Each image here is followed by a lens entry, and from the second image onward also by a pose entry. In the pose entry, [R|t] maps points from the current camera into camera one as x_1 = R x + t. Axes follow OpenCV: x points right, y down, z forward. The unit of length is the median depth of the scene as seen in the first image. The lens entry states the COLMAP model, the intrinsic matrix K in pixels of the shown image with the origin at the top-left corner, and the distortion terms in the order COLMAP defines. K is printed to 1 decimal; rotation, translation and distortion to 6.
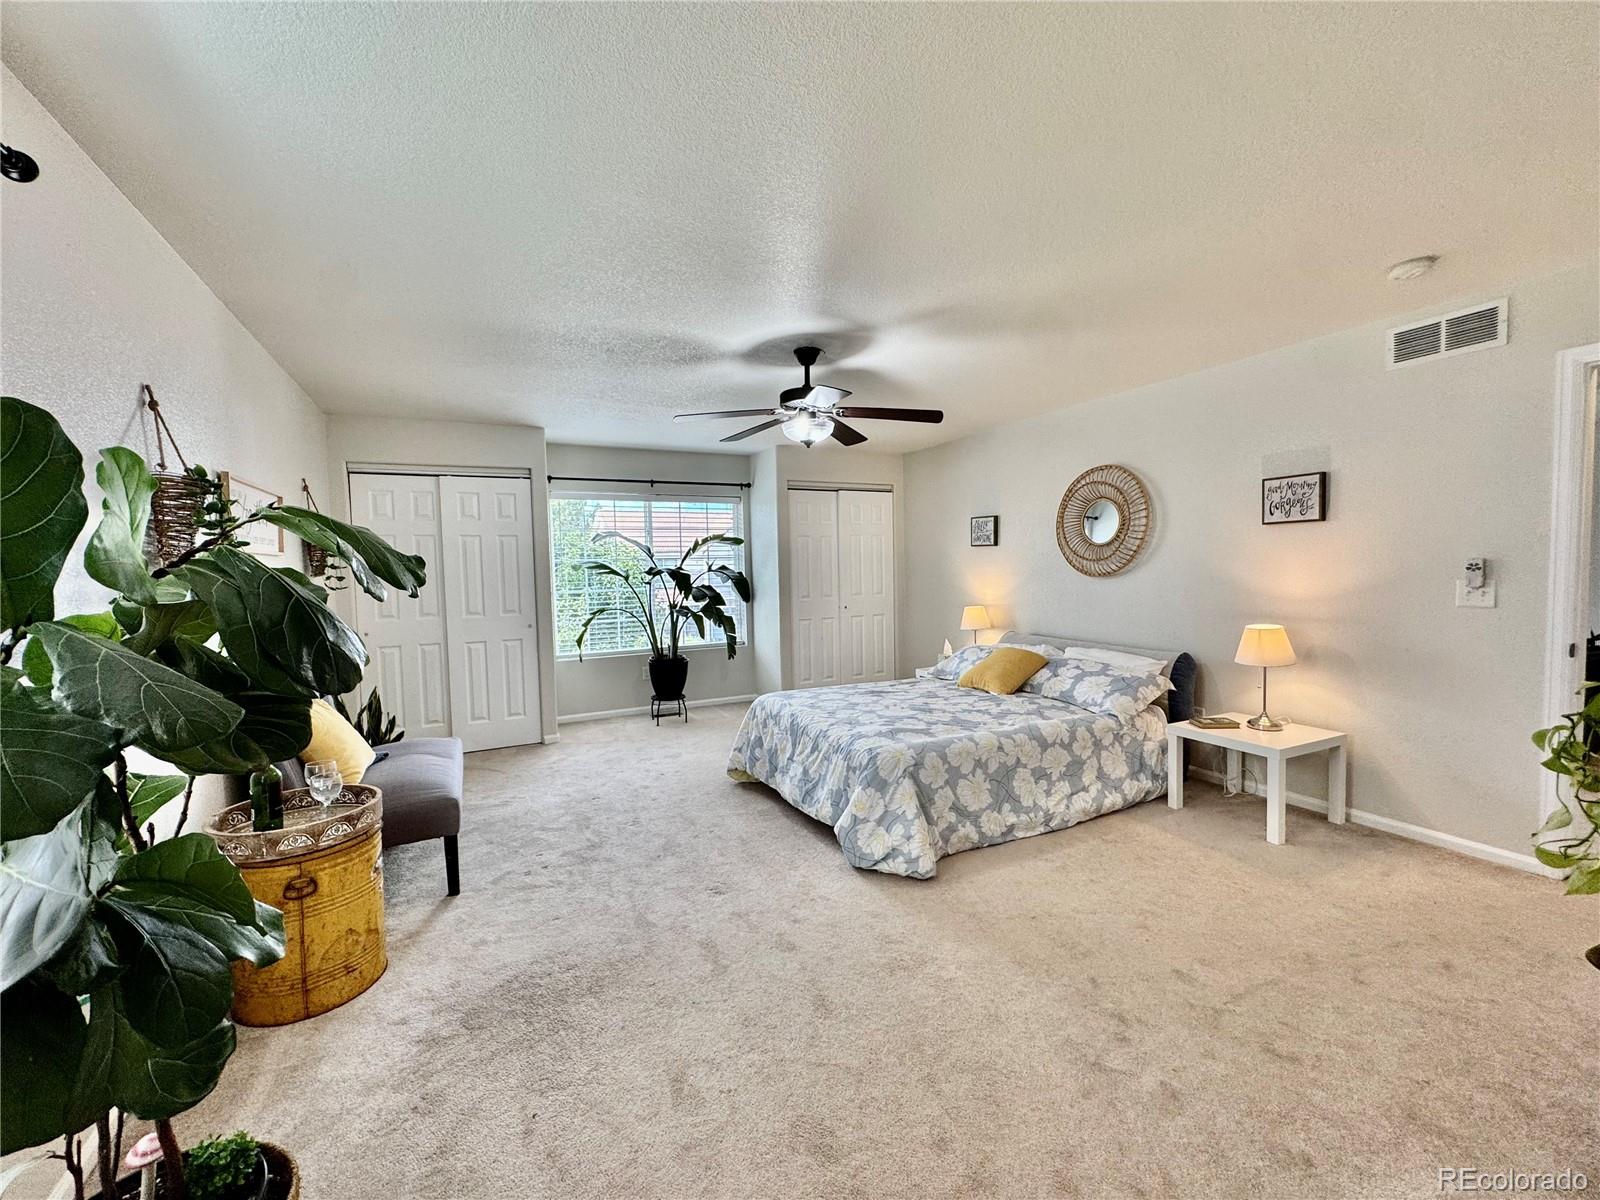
lens RADIAL K [[641.8, 0, 793.1], [0, 641.8, 595.4], [0, 0, 1]] dist [-0.004205, 0.001249]
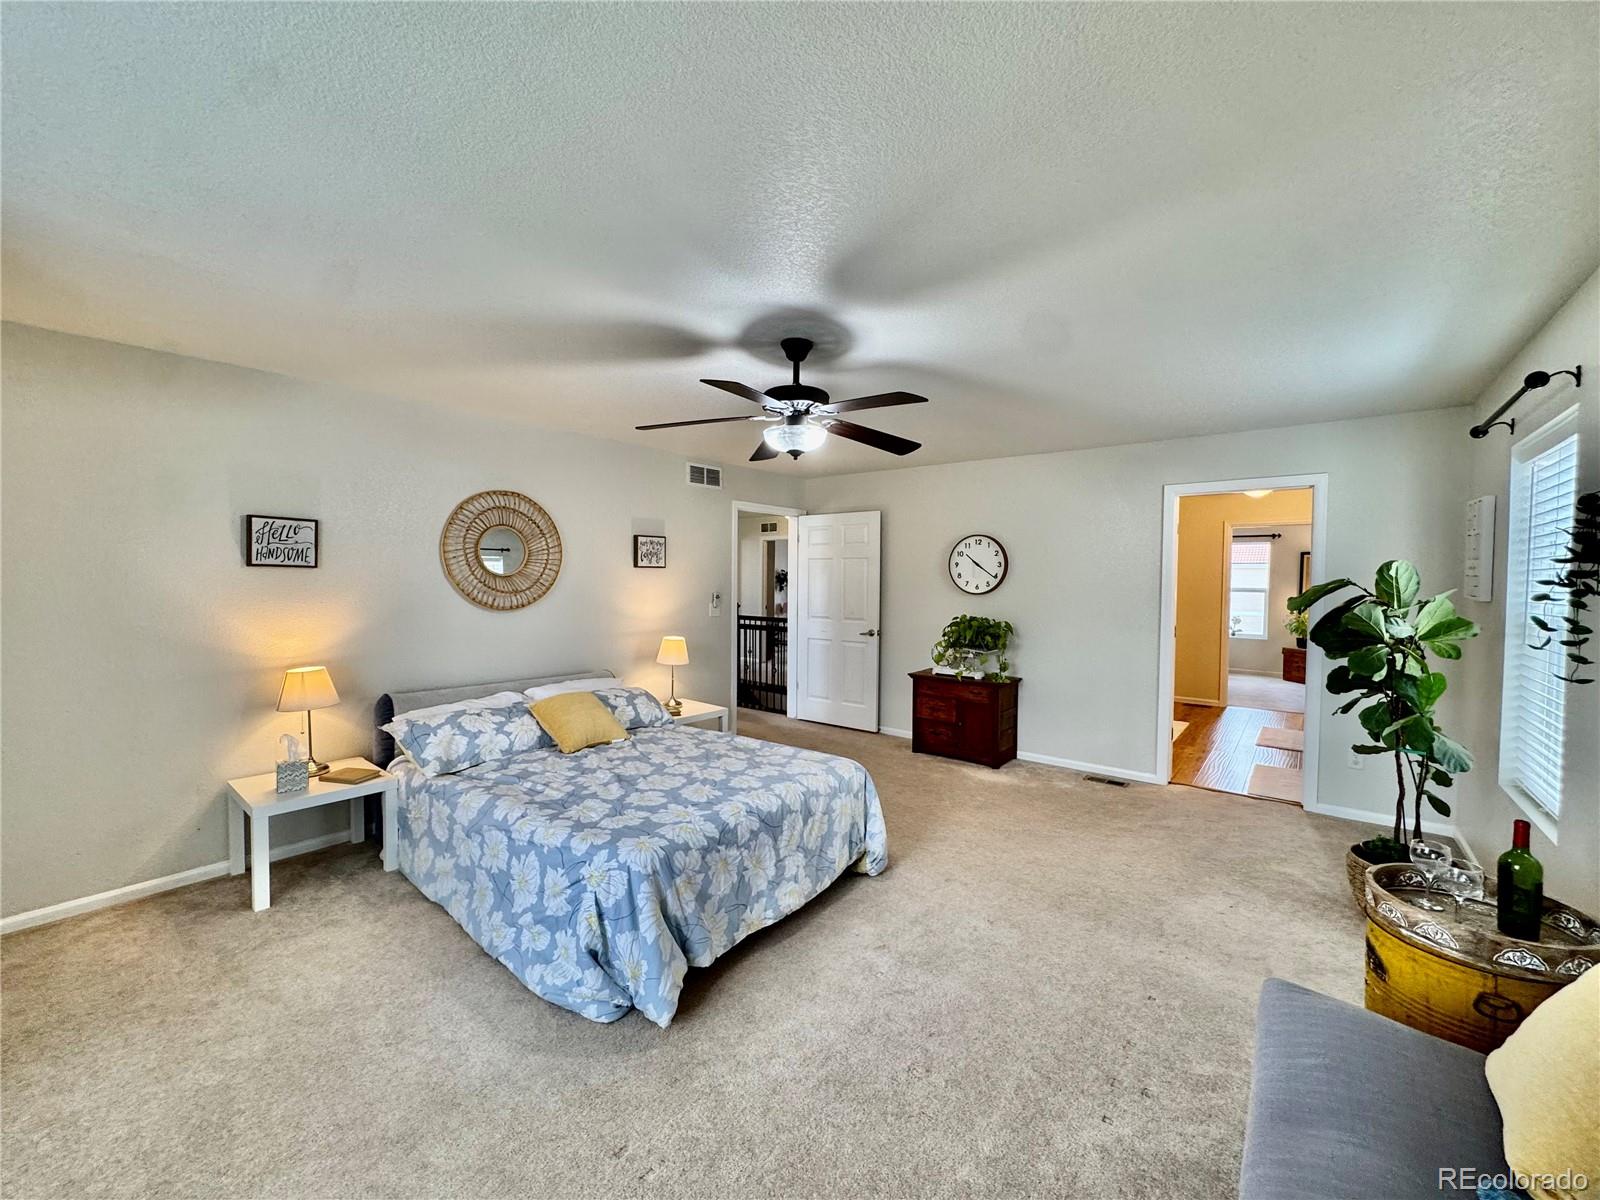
lens RADIAL K [[641.8, 0, 799.7], [0, 641.8, 602.6], [0, 0, 1]] dist [-0.004205, 0.001249]
pose [[-0.424484, -0.005211, 0.905421, -0.612961], [0.053405, 0.998098, 0.030782, -0.052038], [-0.903859, 0.061420, -0.423398, 1.148272]]
